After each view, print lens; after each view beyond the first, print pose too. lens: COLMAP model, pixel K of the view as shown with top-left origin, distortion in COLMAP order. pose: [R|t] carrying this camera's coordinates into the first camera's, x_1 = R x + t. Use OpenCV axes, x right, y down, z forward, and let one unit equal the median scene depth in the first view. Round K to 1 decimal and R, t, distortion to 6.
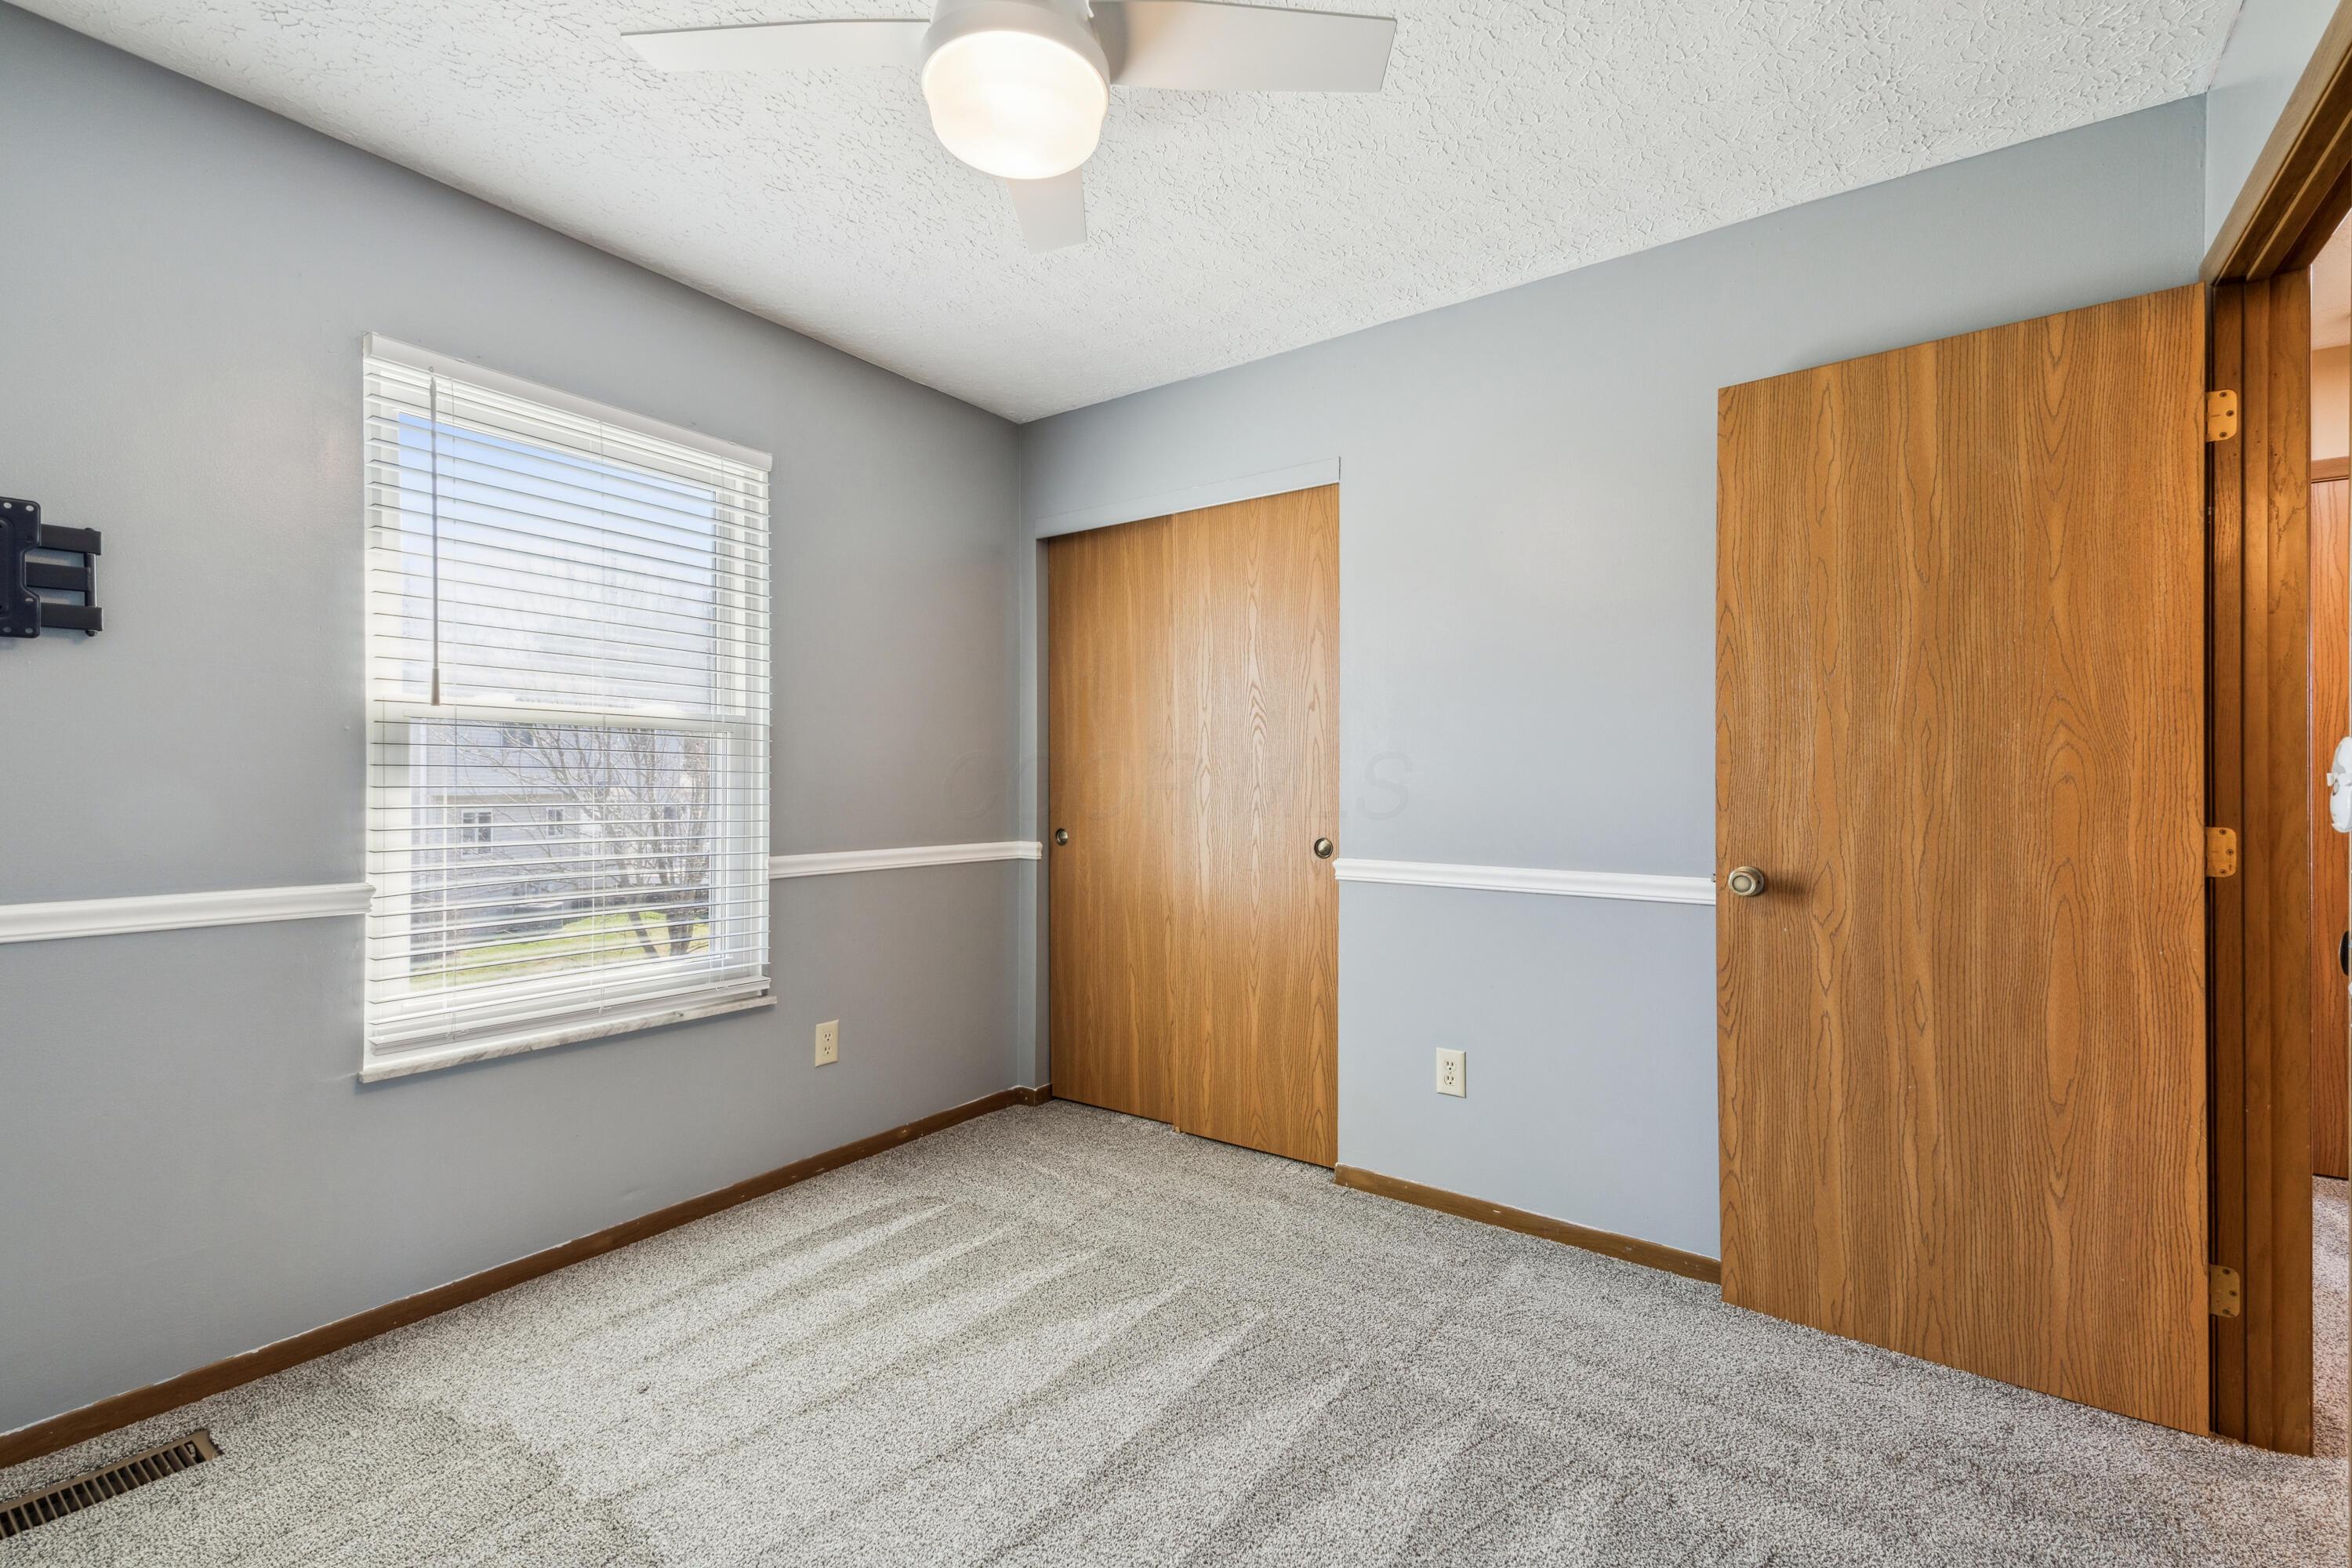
lens RADIAL K [[1045.7, 0, 1176.0], [0, 1045.7, 784.0], [0, 0, 1]] dist [0.000563, -0.000264]
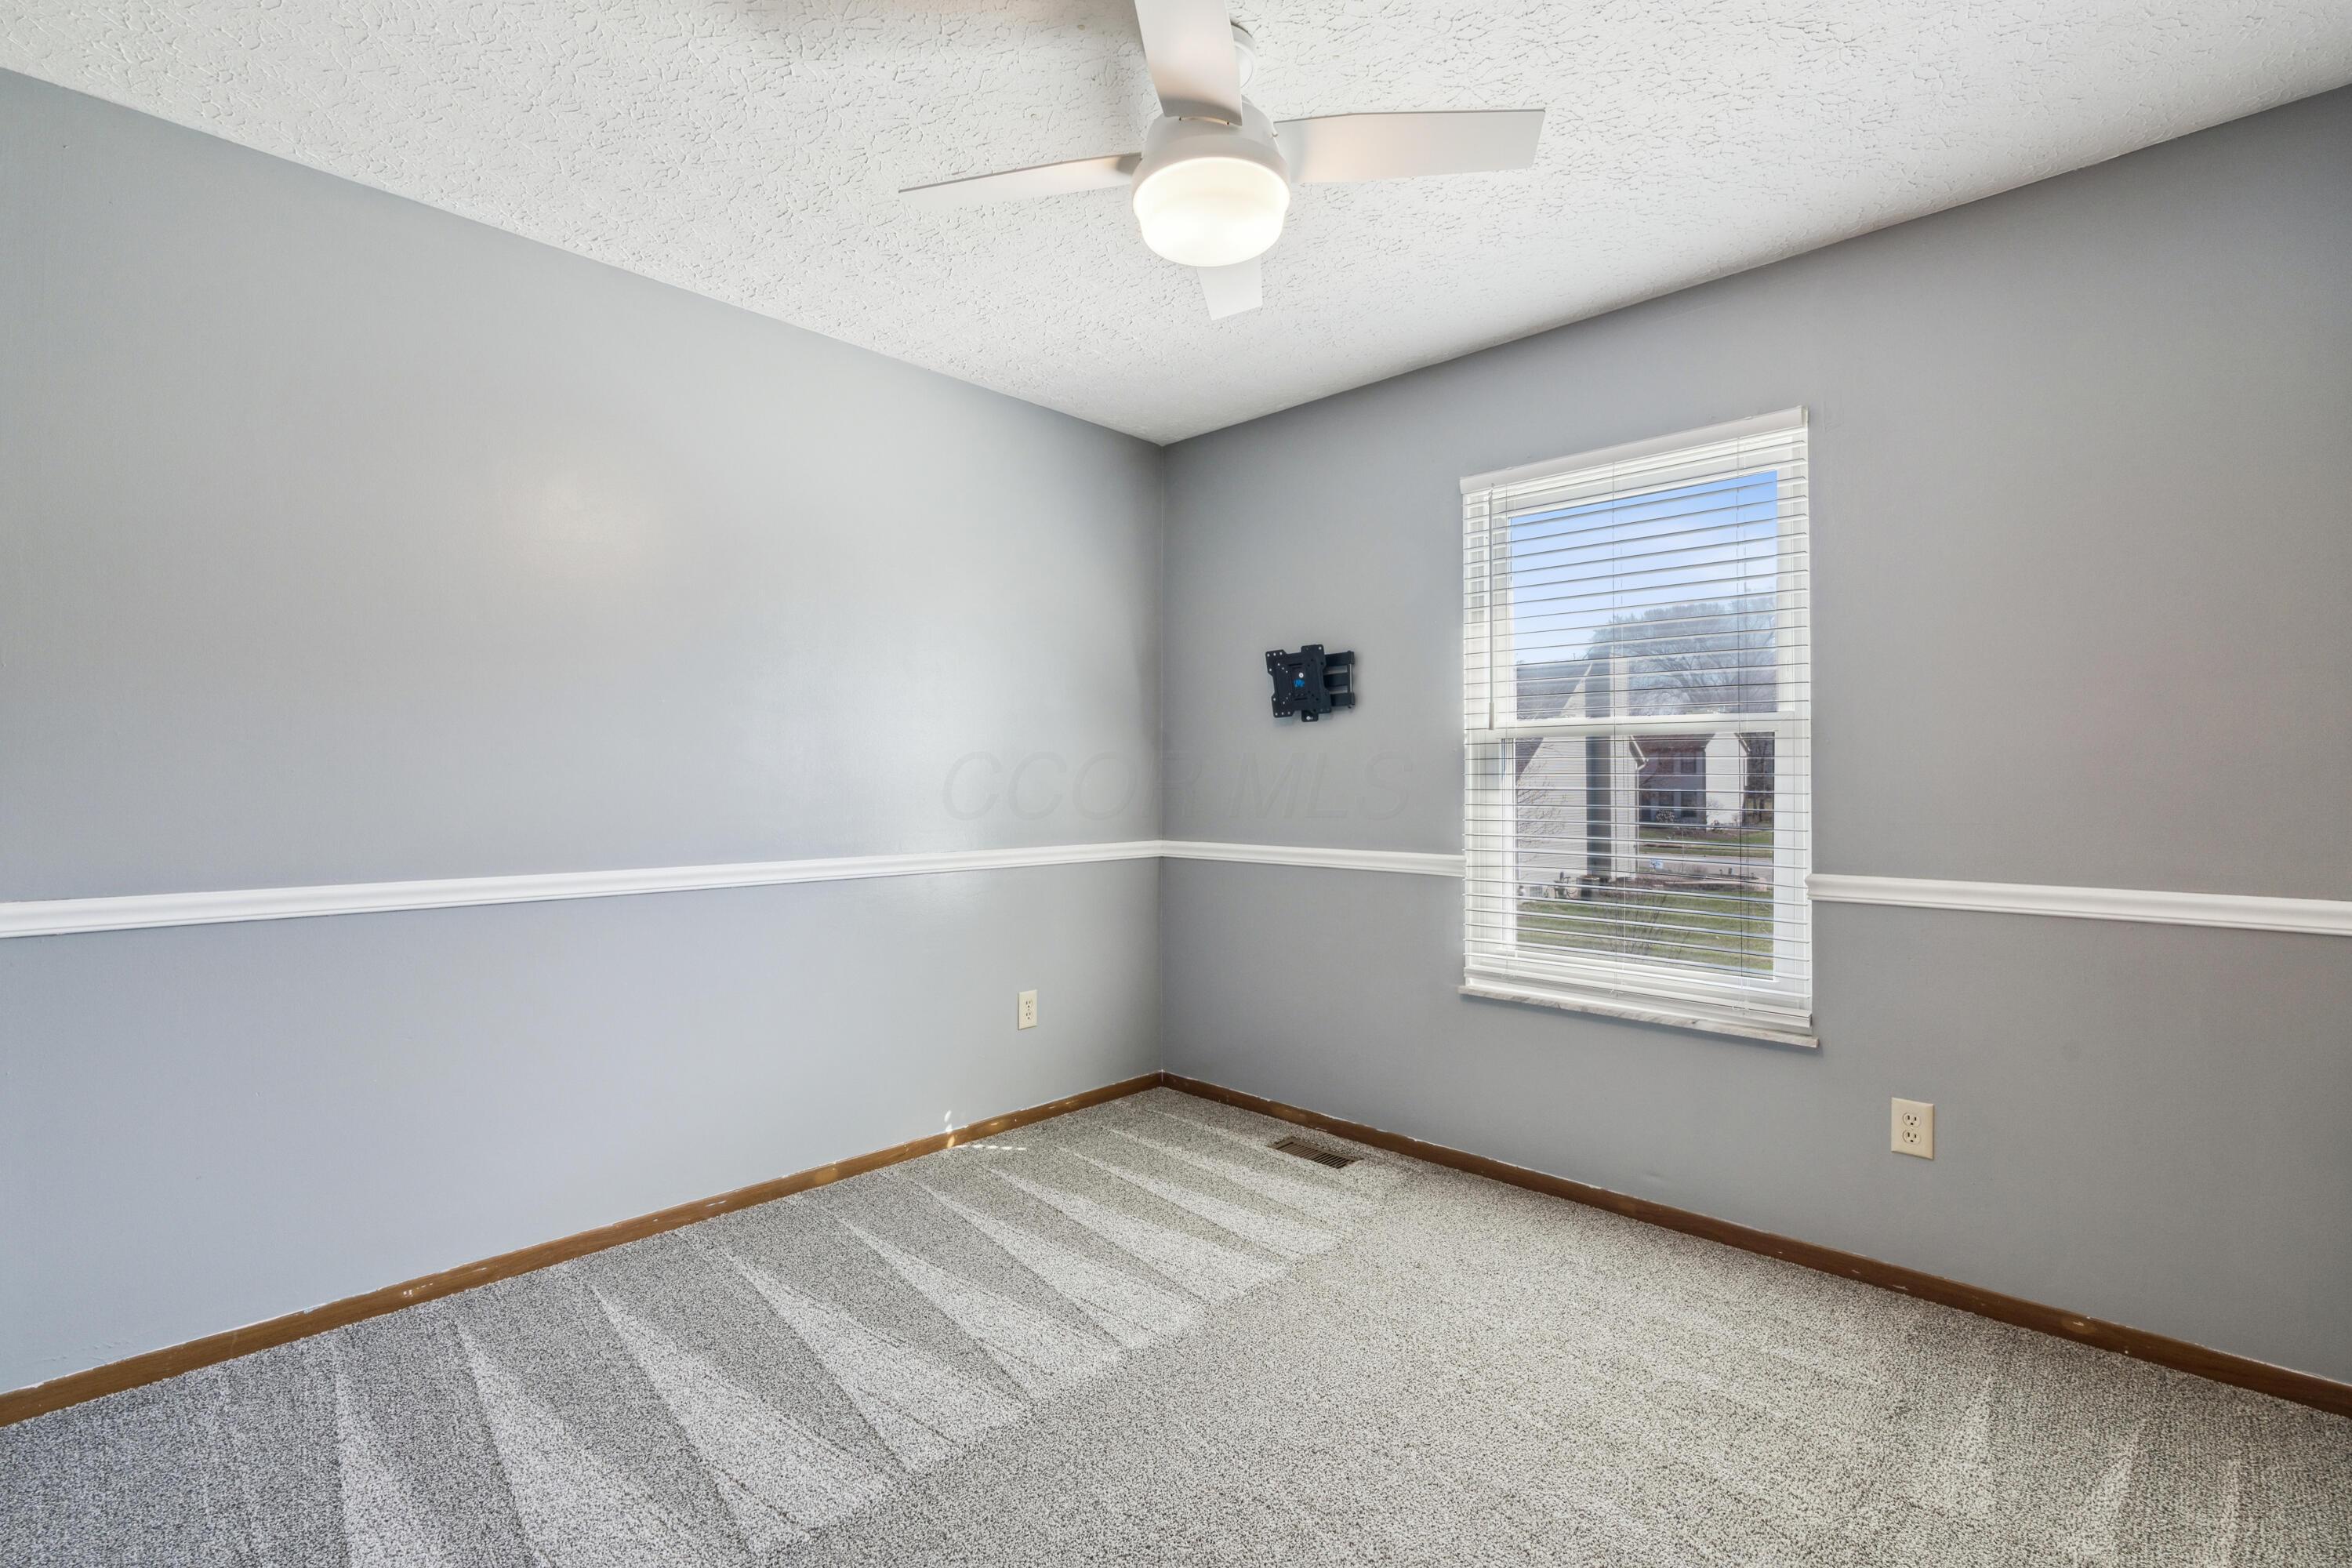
lens RADIAL K [[1045.7, 0, 1176.0], [0, 1045.7, 784.0], [0, 0, 1]] dist [0.000563, -0.000264]
pose [[-0.165190, -0.005872, -0.986244, 0.632631], [-0.003150, 0.999980, -0.005427, 0.002934], [0.986257, 0.002210, -0.165205, 0.737276]]
